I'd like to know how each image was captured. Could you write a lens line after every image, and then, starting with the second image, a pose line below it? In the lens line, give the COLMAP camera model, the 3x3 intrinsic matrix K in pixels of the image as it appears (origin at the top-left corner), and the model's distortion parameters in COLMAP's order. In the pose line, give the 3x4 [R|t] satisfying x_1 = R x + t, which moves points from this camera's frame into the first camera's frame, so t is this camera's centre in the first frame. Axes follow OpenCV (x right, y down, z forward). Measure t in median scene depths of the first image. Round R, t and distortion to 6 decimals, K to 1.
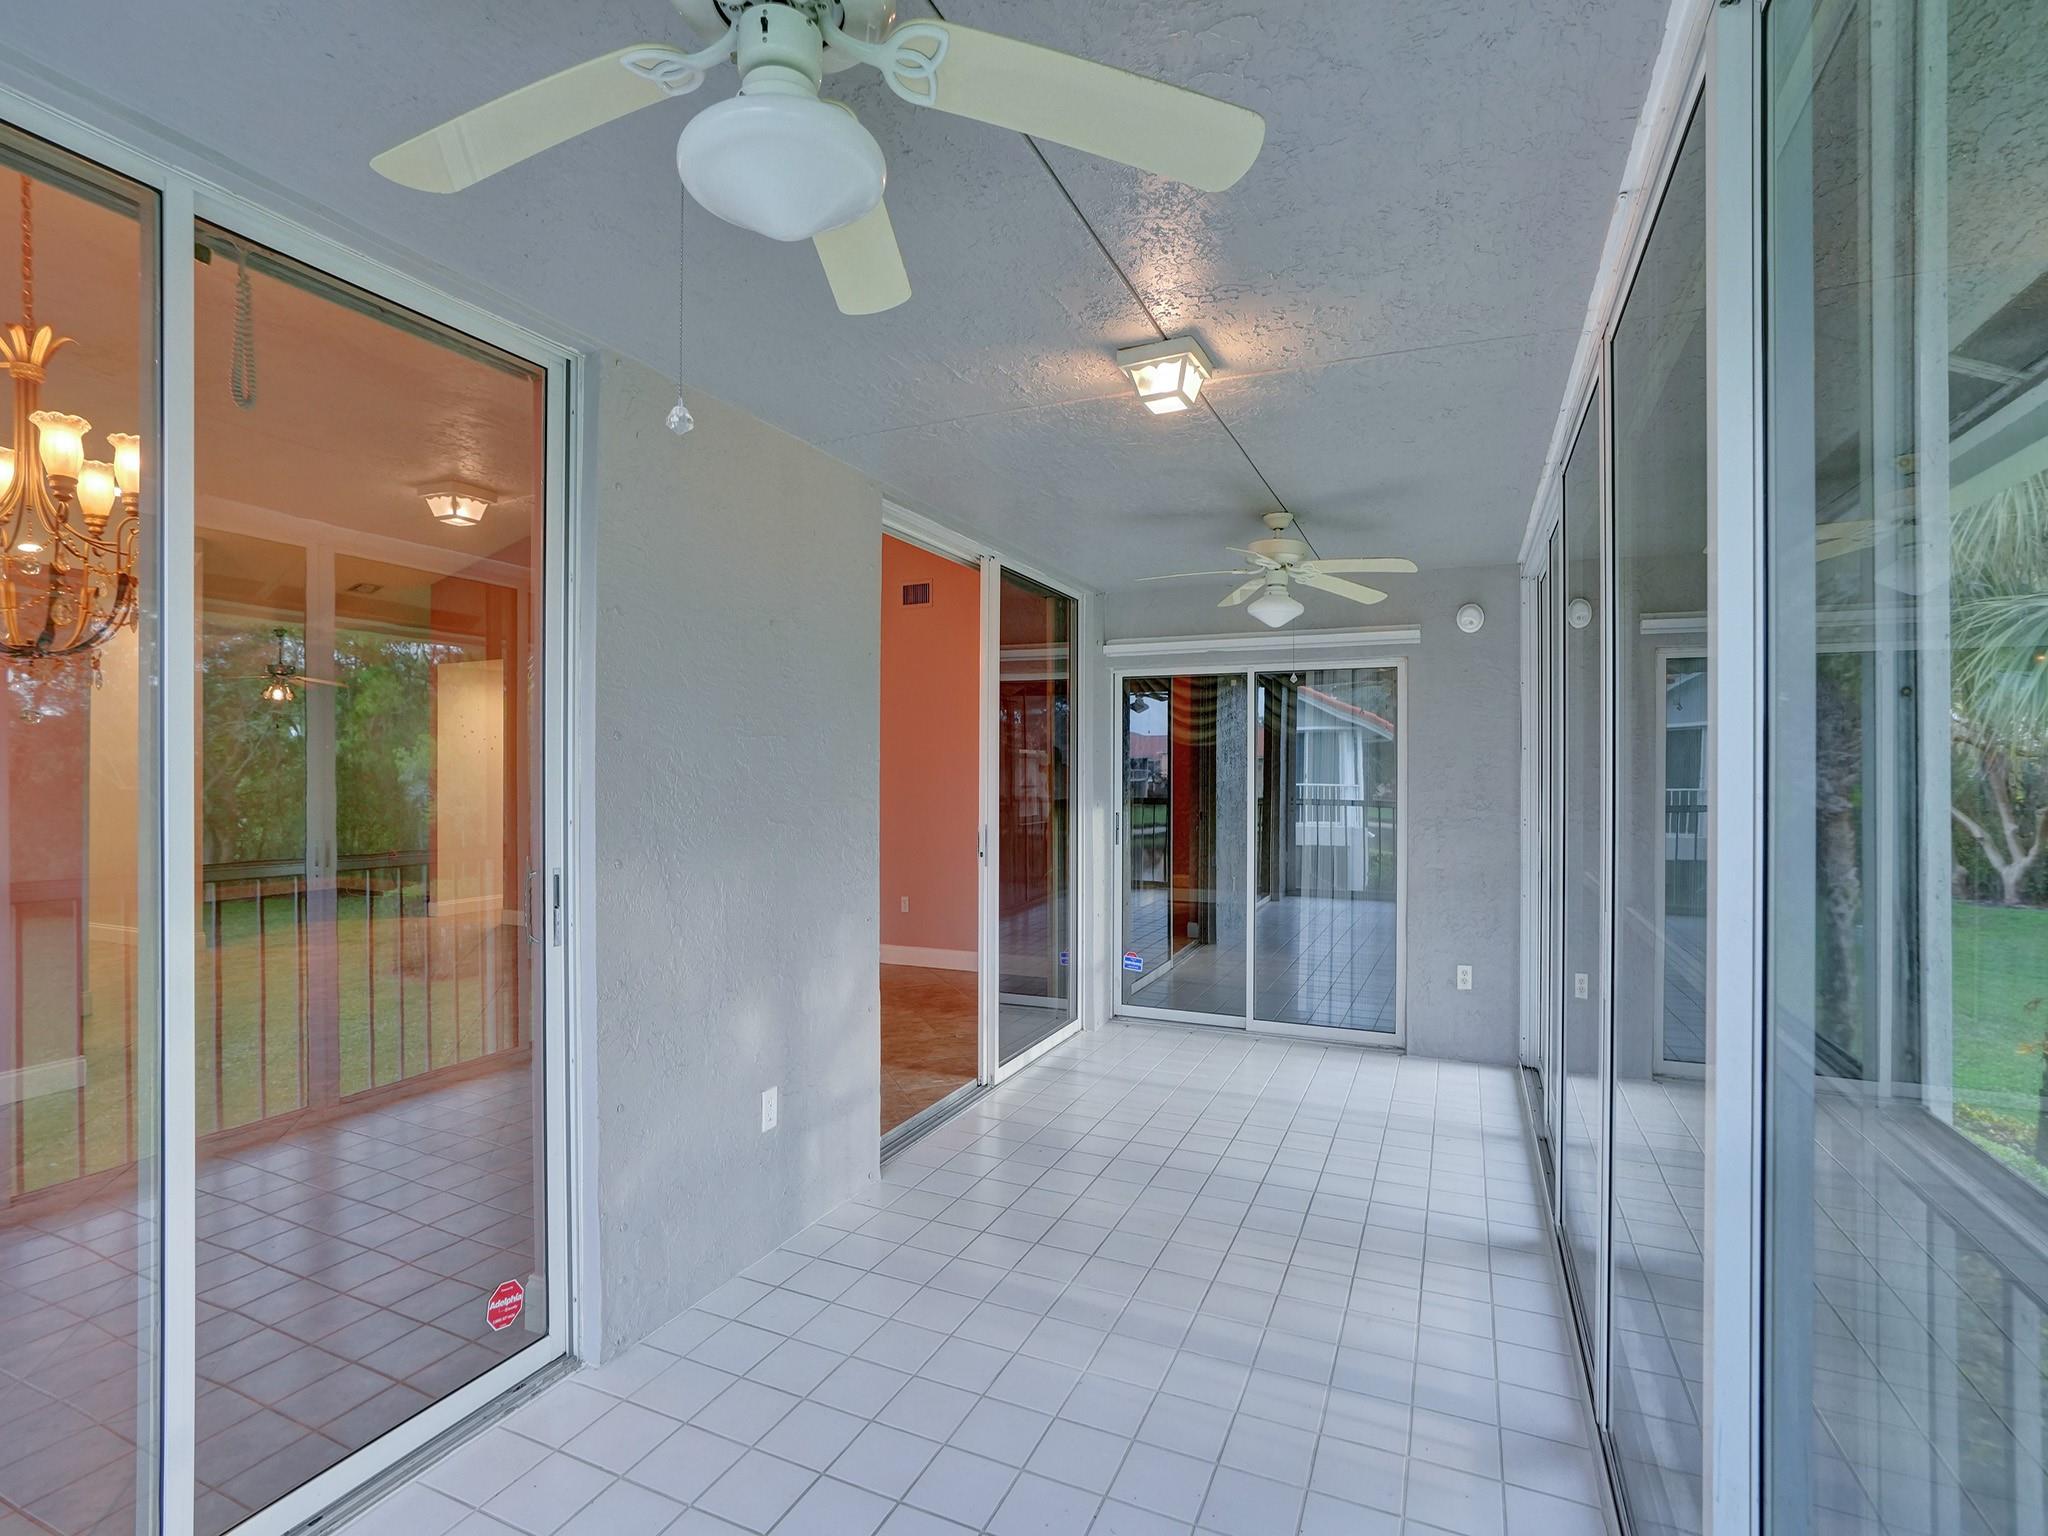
lens RADIAL K [[973.2, 0, 1040.9], [0, 973.2, 771.3], [0, 0, 1]] dist [-0.034539, 0.015878]
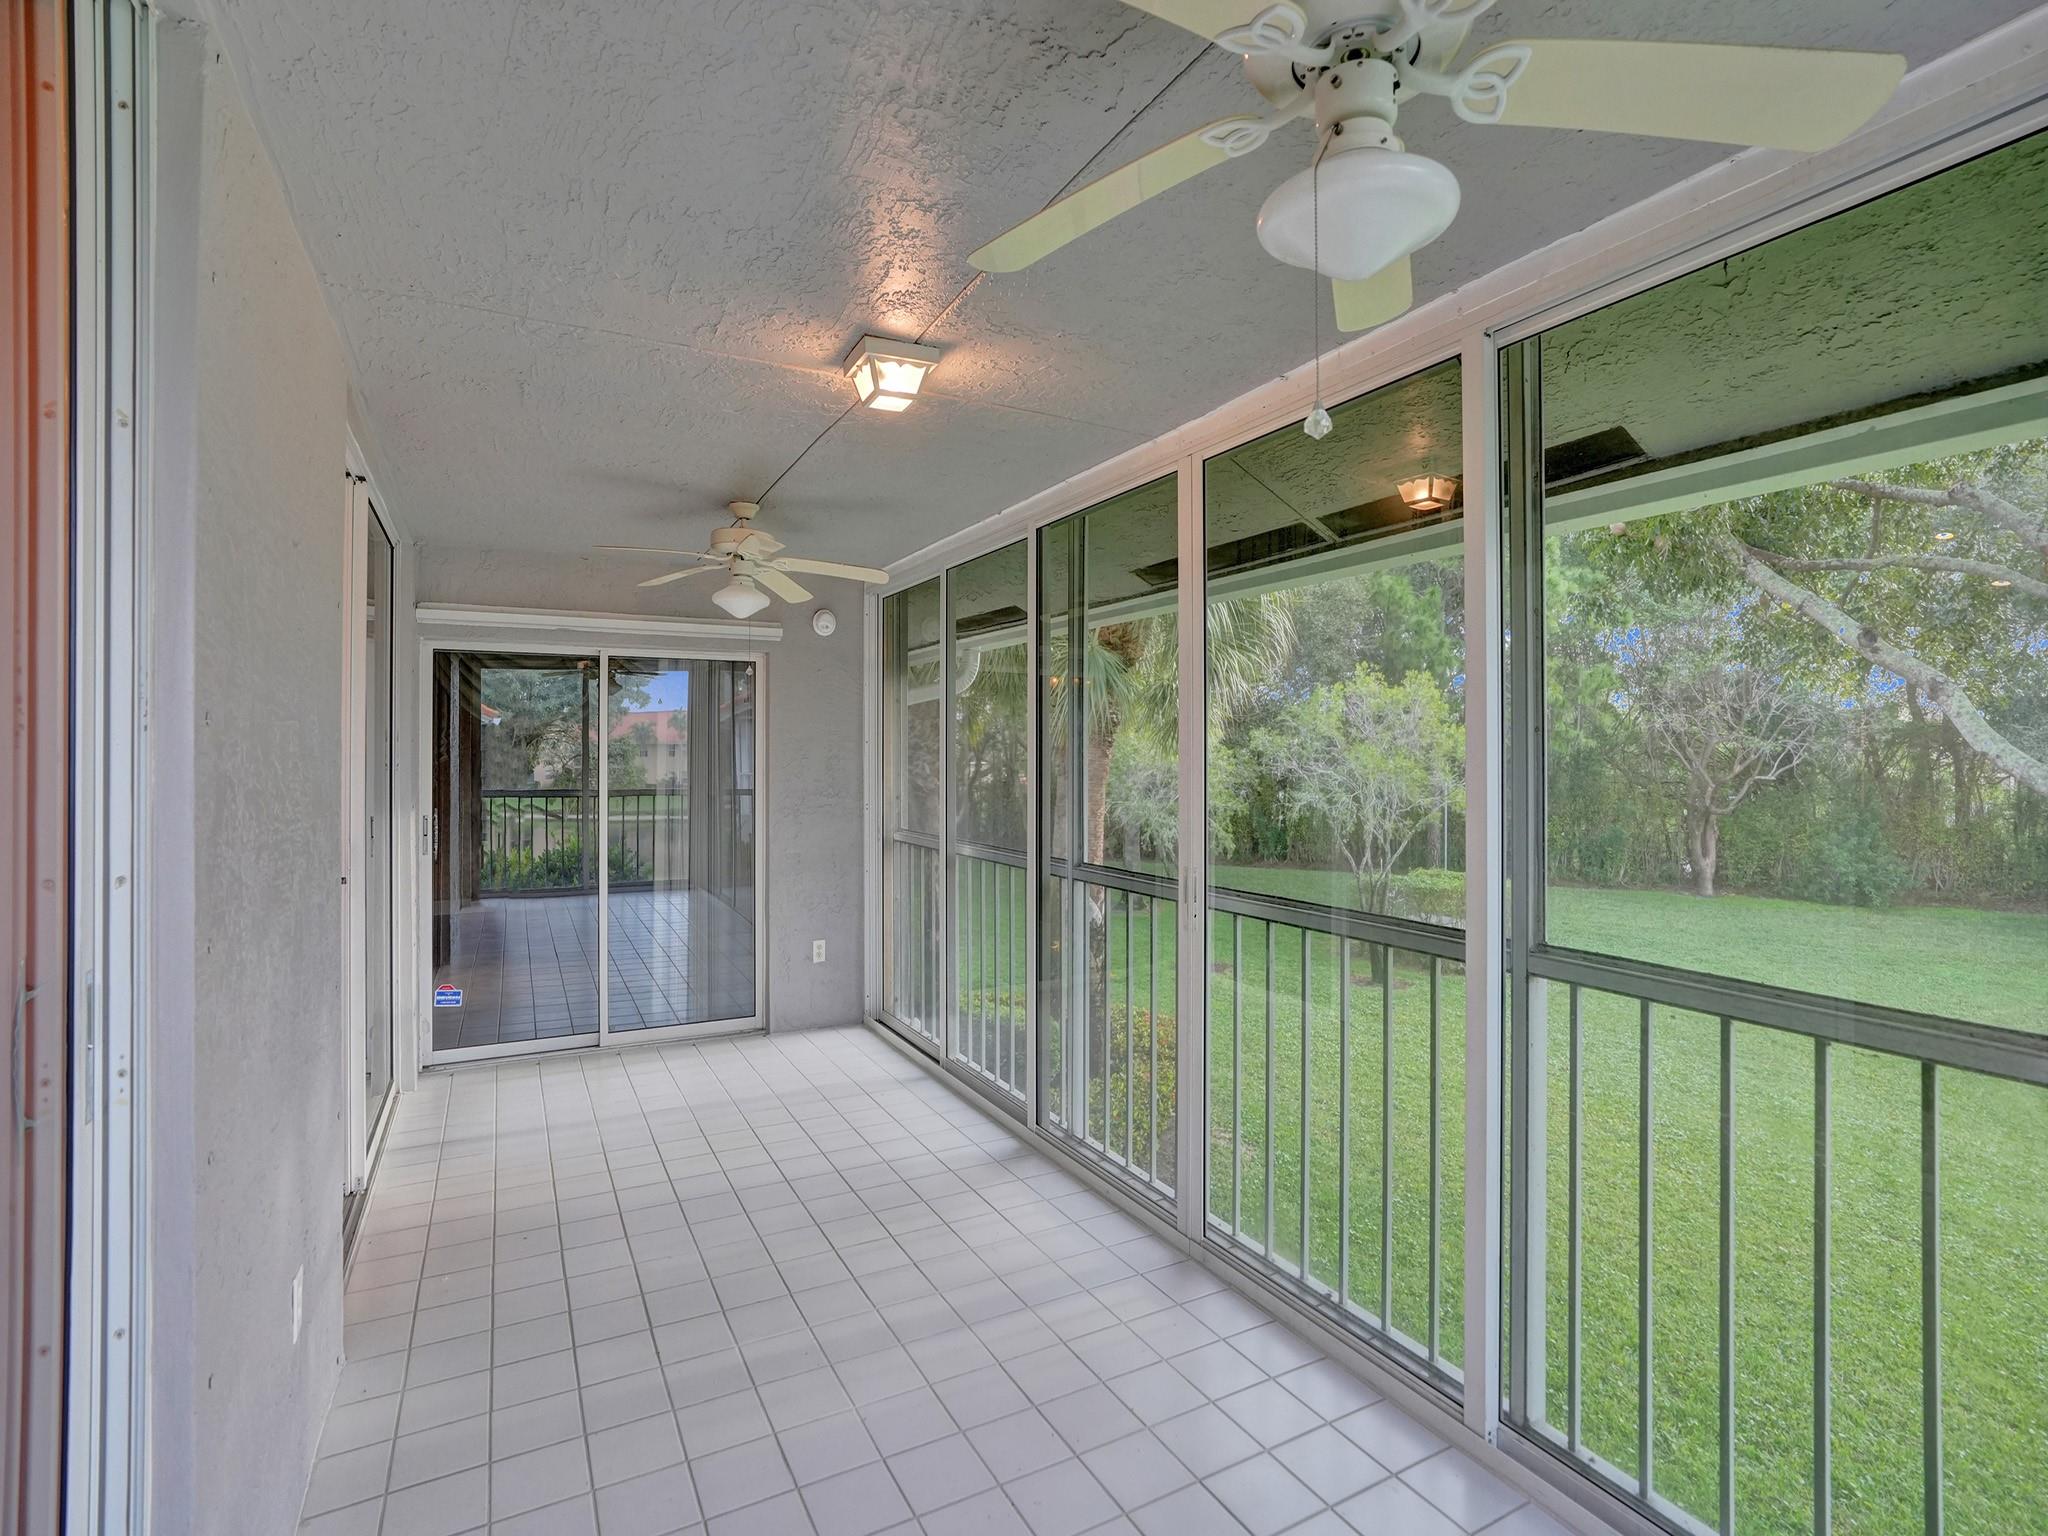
lens RADIAL K [[973.2, 0, 1029.9], [0, 973.2, 754.5], [0, 0, 1]] dist [-0.034539, 0.015878]
pose [[0.631939, -0.002126, 0.775015, -0.327345], [0.003536, 0.999994, -0.000140, -0.009332], [-0.775010, 0.002829, 0.631942, 0.153447]]
